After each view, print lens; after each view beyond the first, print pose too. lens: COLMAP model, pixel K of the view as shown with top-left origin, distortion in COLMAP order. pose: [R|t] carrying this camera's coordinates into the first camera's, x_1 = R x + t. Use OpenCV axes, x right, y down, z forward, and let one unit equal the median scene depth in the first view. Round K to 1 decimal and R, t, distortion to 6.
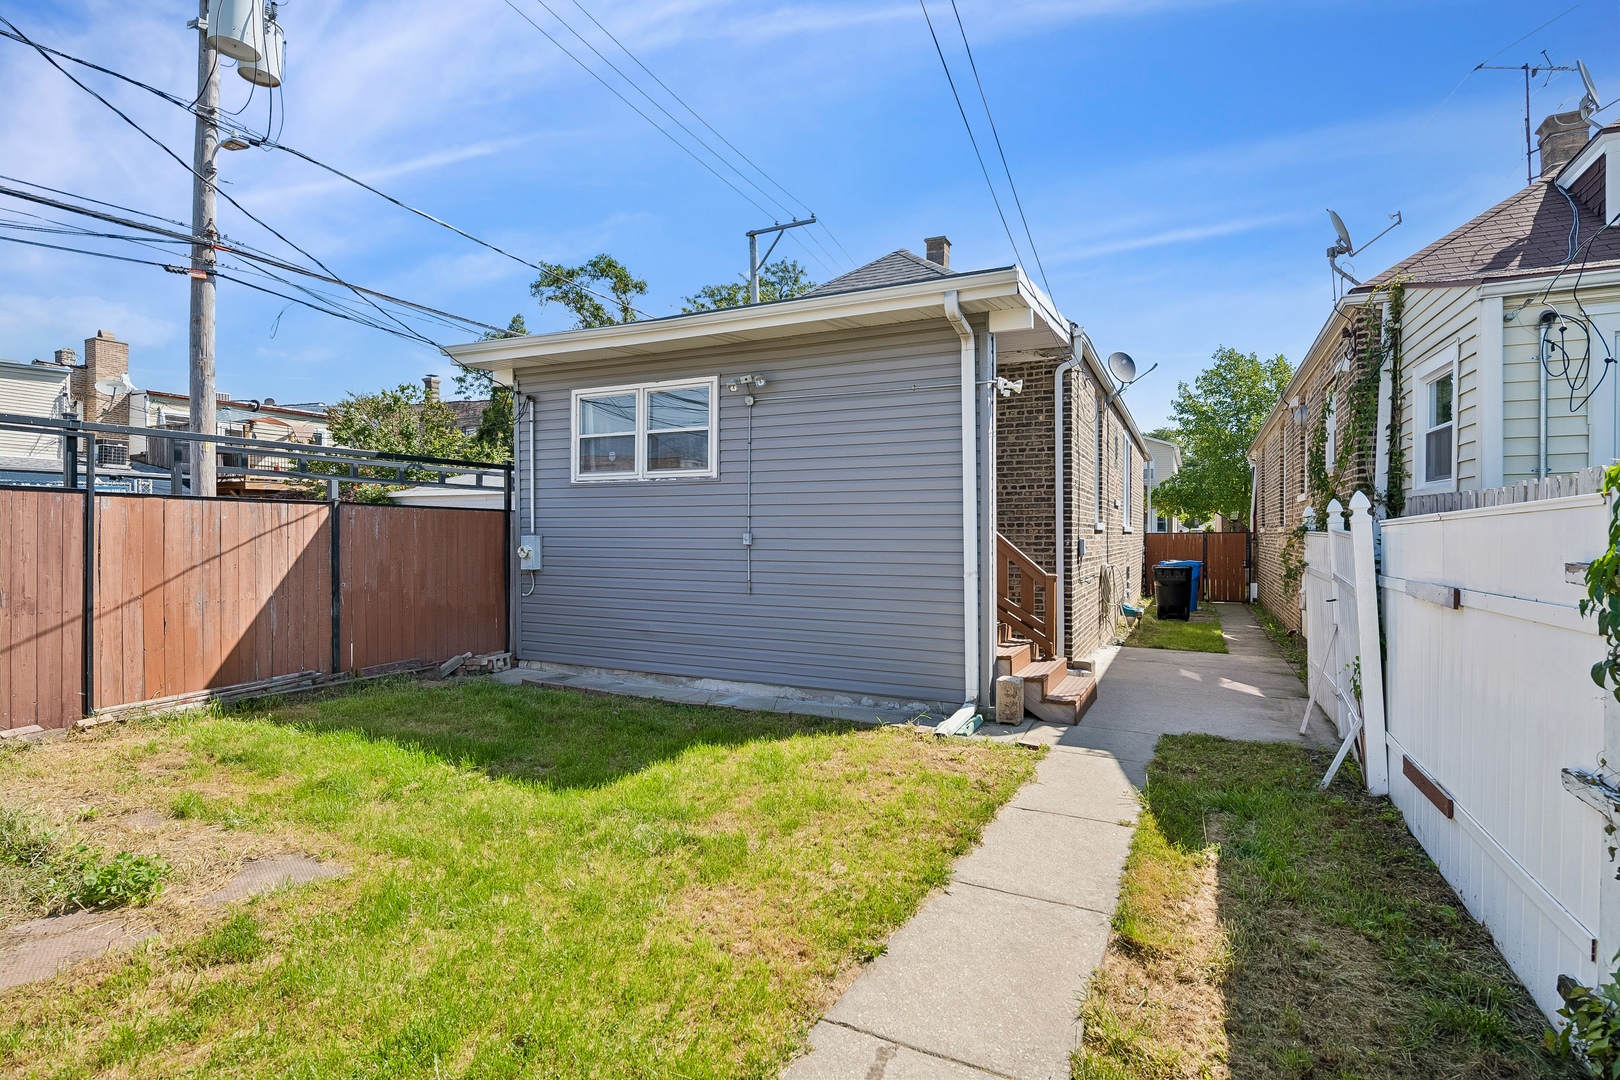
lens RADIAL K [[777.4, 0, 808.1], [0, 777.4, 539.6], [0, 0, 1]] dist [0.002252, 0.000073]
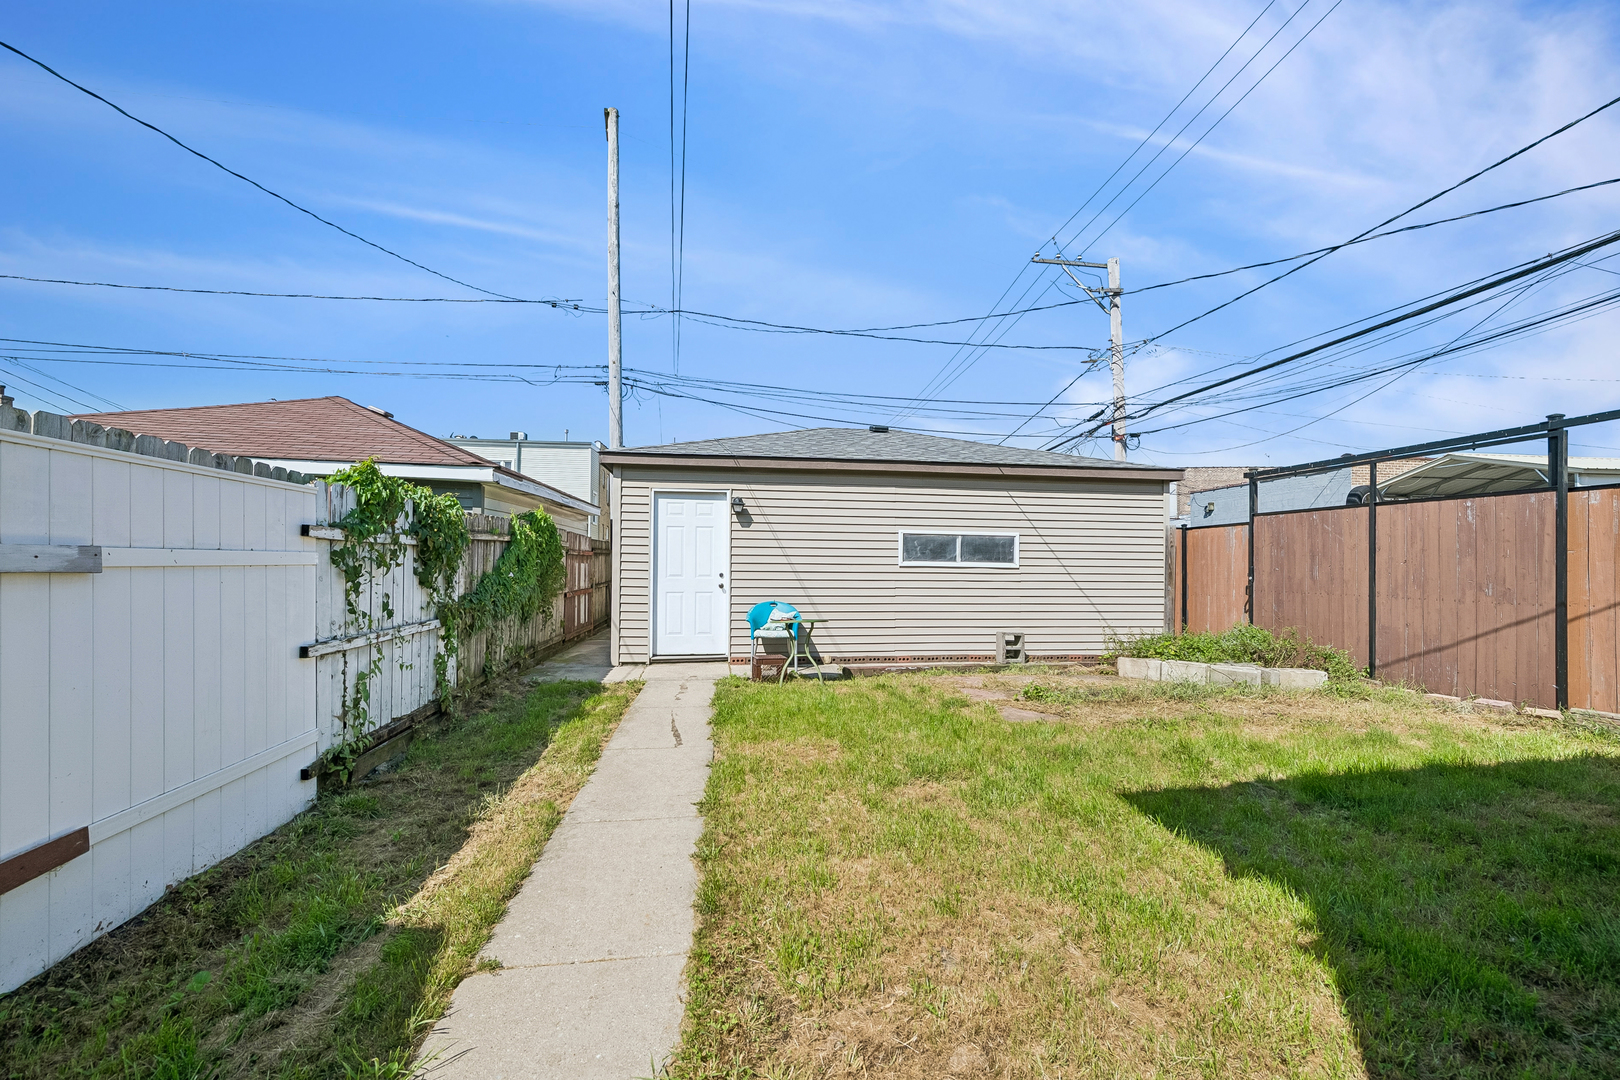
lens RADIAL K [[661.0, 0, 810.4], [0, 661.0, 554.9], [0, 0, 1]] dist [0.013033, 0.000320]
pose [[-0.818933, -0.012514, -0.573752, 0.407970], [-0.007812, 0.999913, -0.010658, 0.045883], [0.573836, -0.004247, -0.818959, 1.264462]]
